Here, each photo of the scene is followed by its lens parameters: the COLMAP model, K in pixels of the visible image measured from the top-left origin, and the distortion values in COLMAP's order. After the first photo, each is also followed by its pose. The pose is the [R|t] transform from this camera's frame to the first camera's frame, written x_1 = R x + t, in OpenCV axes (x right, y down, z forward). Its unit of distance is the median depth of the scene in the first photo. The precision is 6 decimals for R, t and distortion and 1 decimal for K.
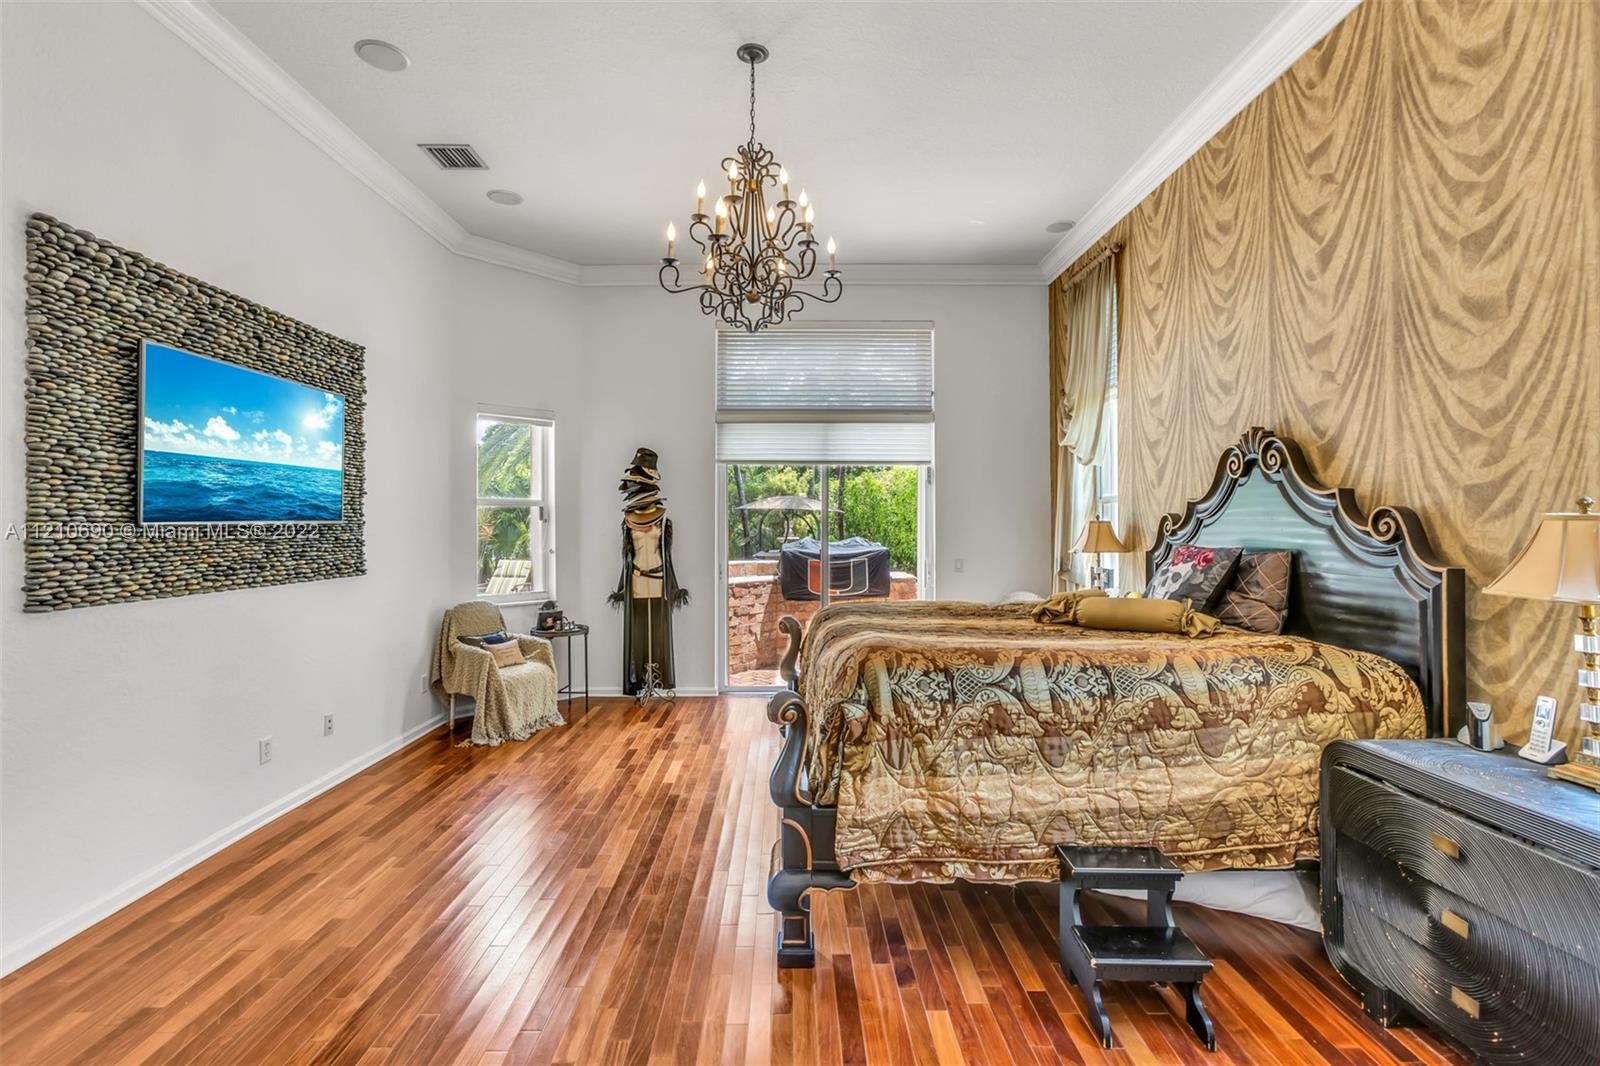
lens RADIAL K [[728.3, 0, 785.8], [0, 728.3, 523.2], [0, 0, 1]] dist [-0.013853, 0.007148]
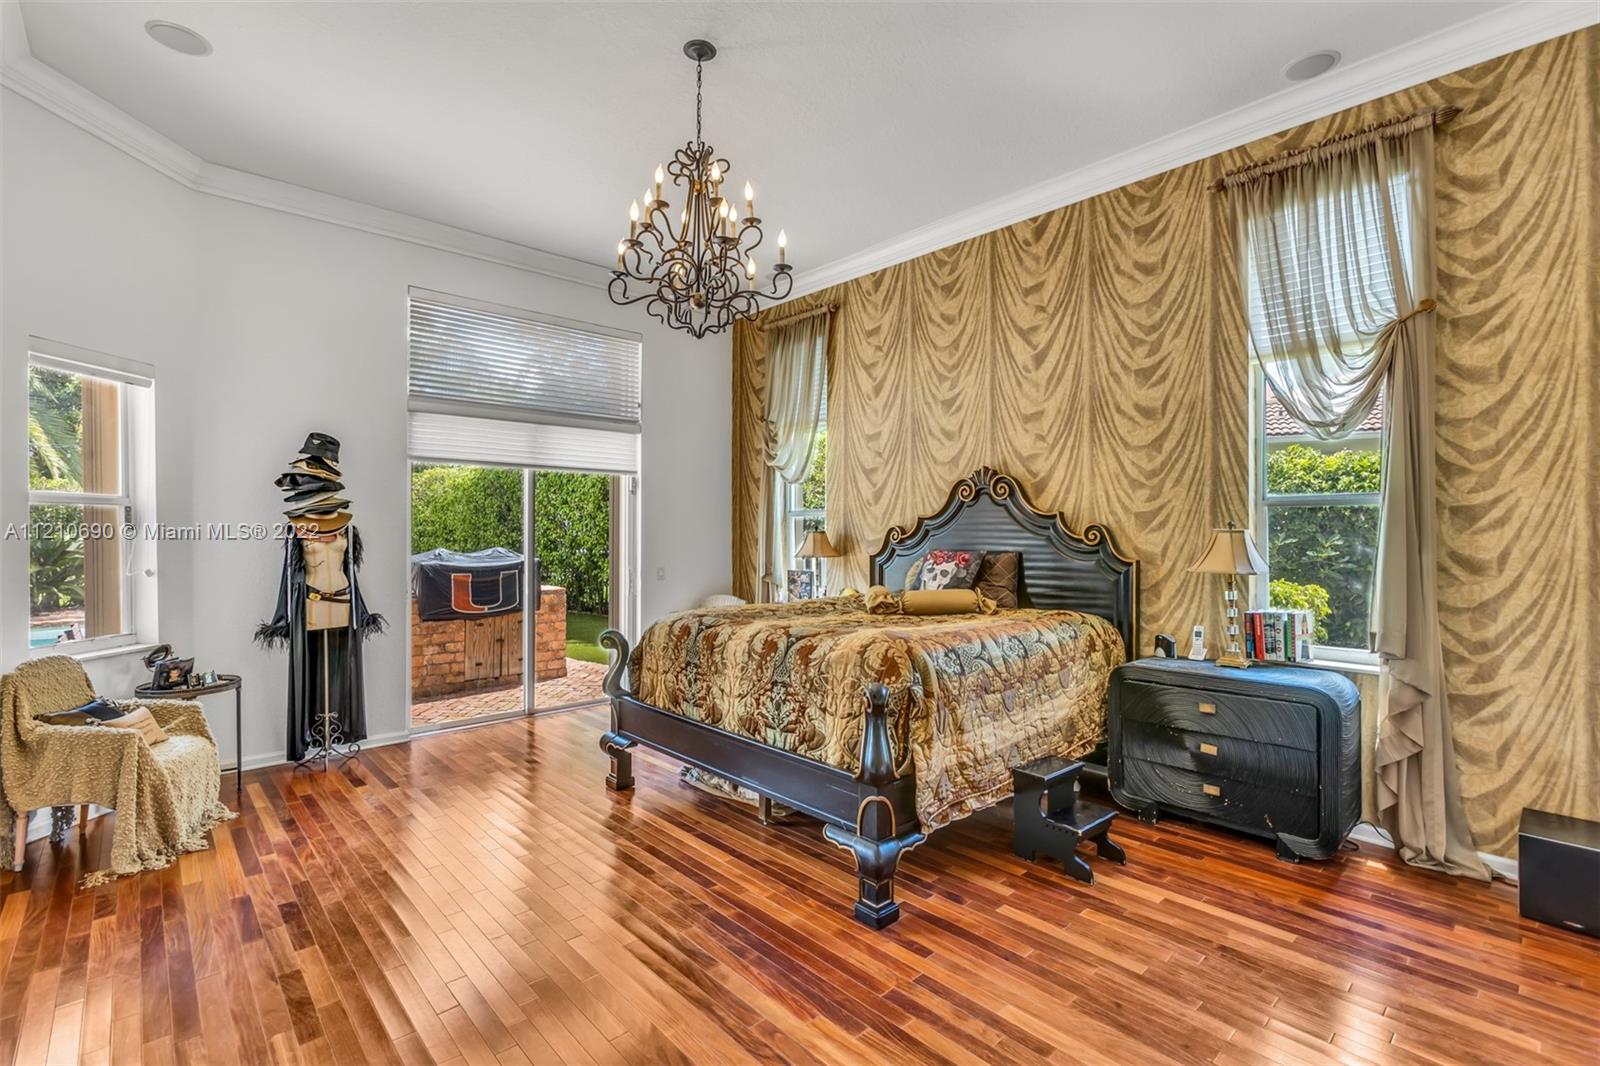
lens RADIAL K [[728.3, 0, 802.7], [0, 728.3, 538.2], [0, 0, 1]] dist [-0.013853, 0.007148]
pose [[0.739214, -0.002366, 0.673467, -0.627498], [-0.003367, 0.999968, 0.007210, 0.000197], [-0.673463, -0.007597, 0.739182, 0.188823]]
